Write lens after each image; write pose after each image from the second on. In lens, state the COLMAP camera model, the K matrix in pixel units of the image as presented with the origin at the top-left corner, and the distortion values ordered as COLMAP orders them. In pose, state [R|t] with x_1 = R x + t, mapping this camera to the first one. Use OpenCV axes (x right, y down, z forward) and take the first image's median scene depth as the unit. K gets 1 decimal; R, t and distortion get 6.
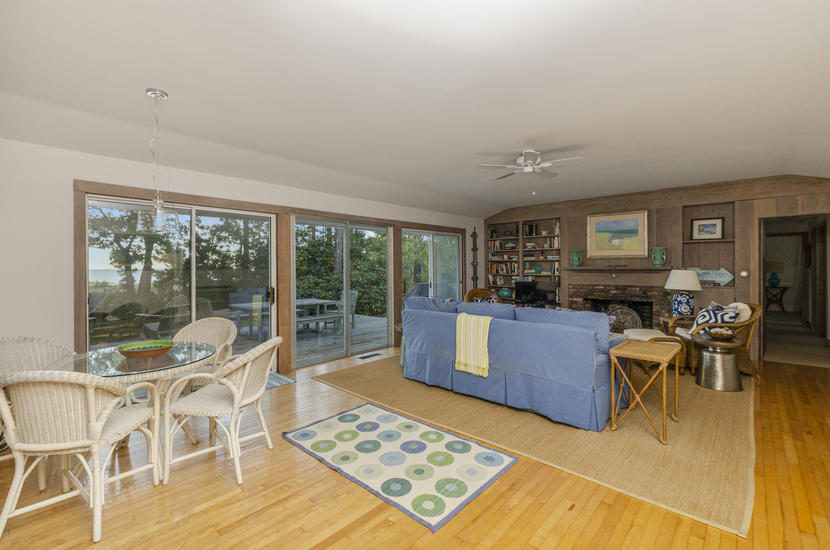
lens RADIAL K [[368.0, 0, 414.9], [0, 368.0, 261.1], [0, 0, 1]] dist [-0.000694, -0.000244]
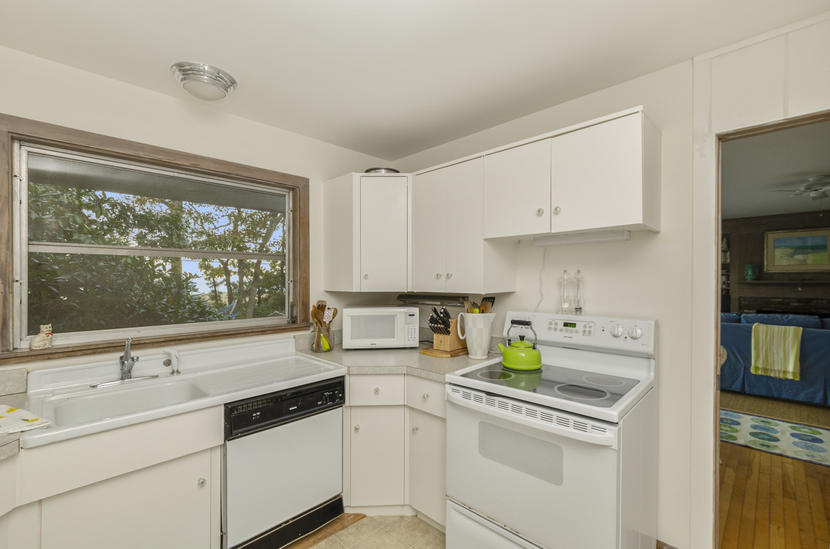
lens RADIAL K [[362.4, 0, 415.0], [0, 362.4, 274.5], [0, 0, 1]] dist [-0.000237, -0.000021]
pose [[0.999215, -0.001014, -0.039599, -0.514752], [0.001196, 0.999989, 0.004561, -0.008036], [0.039594, -0.004605, 0.999205, -0.083031]]
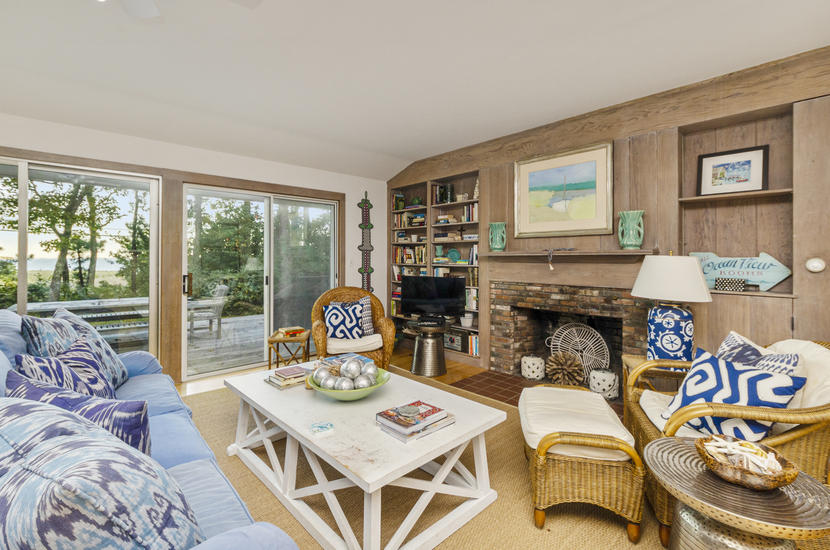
lens RADIAL K [[373.2, 0, 414.6], [0, 373.2, 252.4], [0, 0, 1]] dist [0.001077, 0.000452]
pose [[0.997187, 0.005461, -0.074754, 0.373618], [-0.005483, 0.999985, -0.000085, 0.018264], [0.074753, 0.000495, 0.997202, 0.428894]]
